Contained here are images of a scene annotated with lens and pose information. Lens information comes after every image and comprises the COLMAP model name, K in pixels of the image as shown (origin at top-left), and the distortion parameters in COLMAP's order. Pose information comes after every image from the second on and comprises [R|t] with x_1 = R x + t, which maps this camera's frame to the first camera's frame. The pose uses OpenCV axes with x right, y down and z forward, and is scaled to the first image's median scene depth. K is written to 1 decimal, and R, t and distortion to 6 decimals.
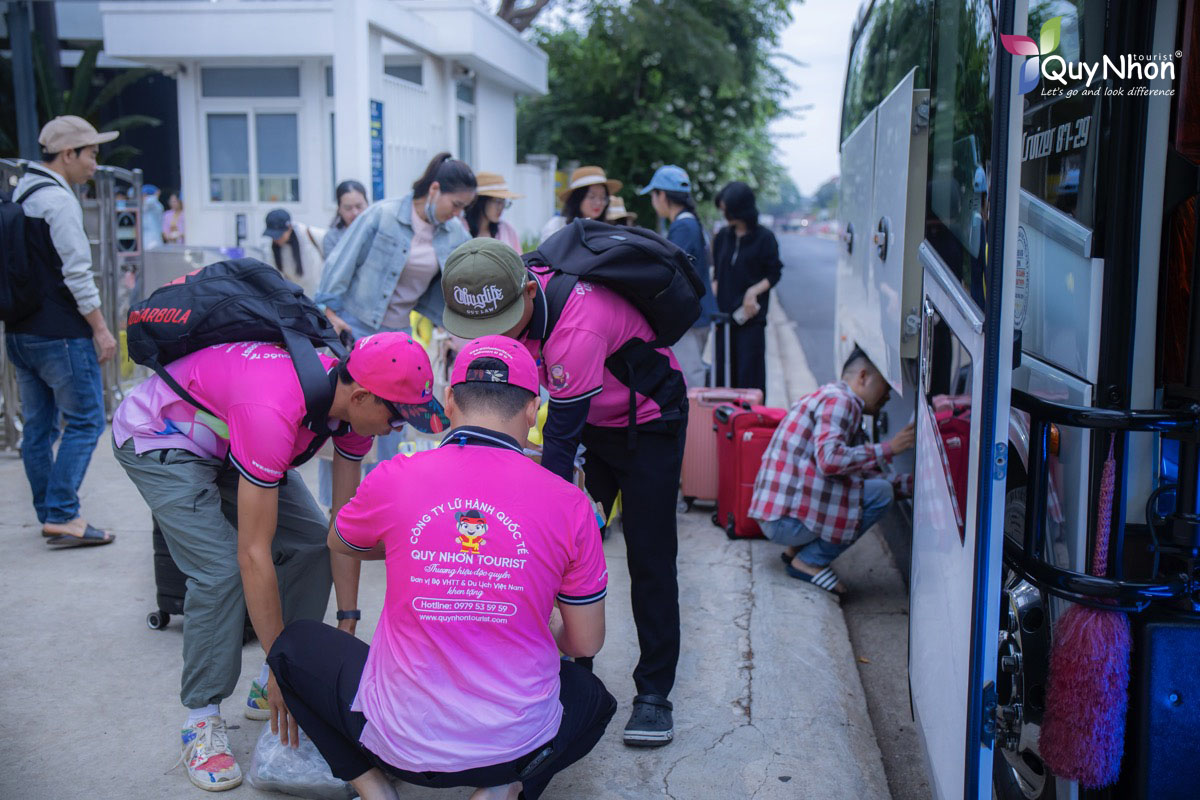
lens RADIAL K [[1250.6, 0, 600.0], [0, 1250.6, 400.0], [0, 0, 1]] dist [-0.000944, 0.007667]
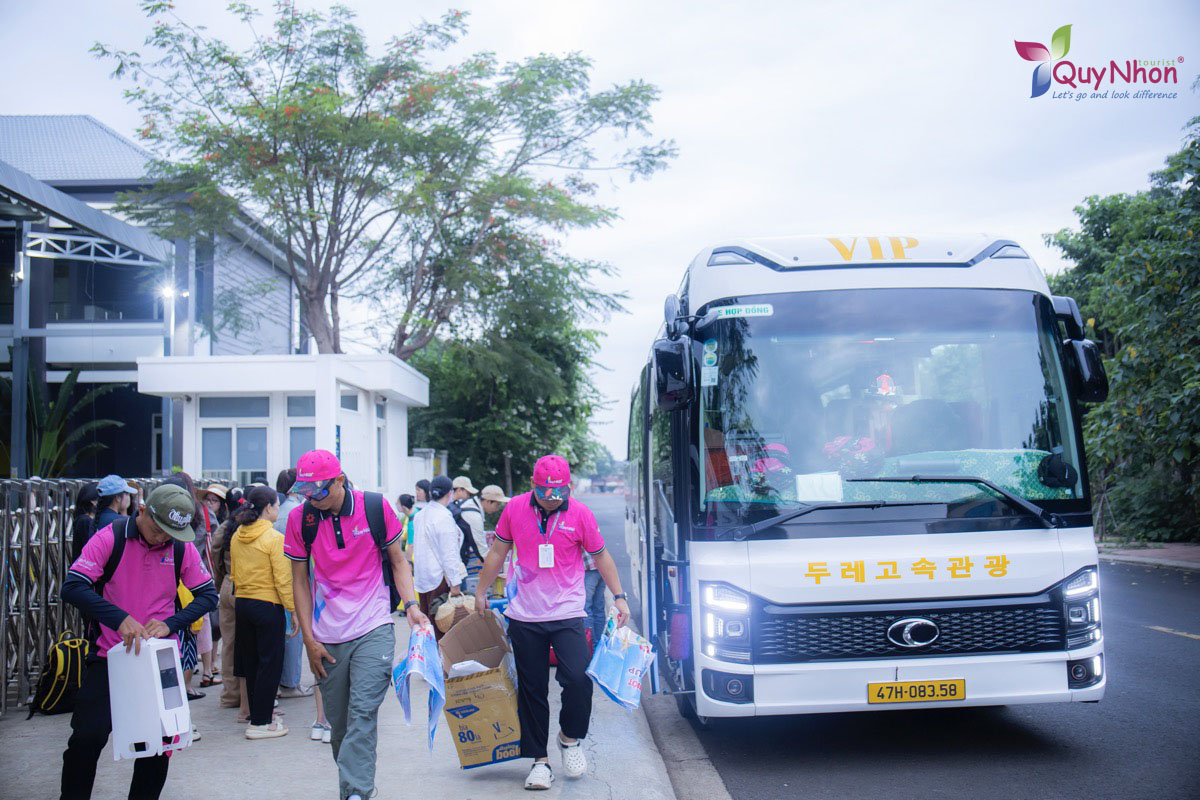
lens RADIAL K [[1118.9, 0, 600.0], [0, 1118.9, 400.0], [0, 0, 1]] dist [-0.125685, 0.161104]
pose [[0.989399, -0.010335, 0.144856, -0.029977], [0.041457, 0.976057, -0.213528, 0.021269], [-0.139181, 0.217269, 0.966138, -0.209321]]
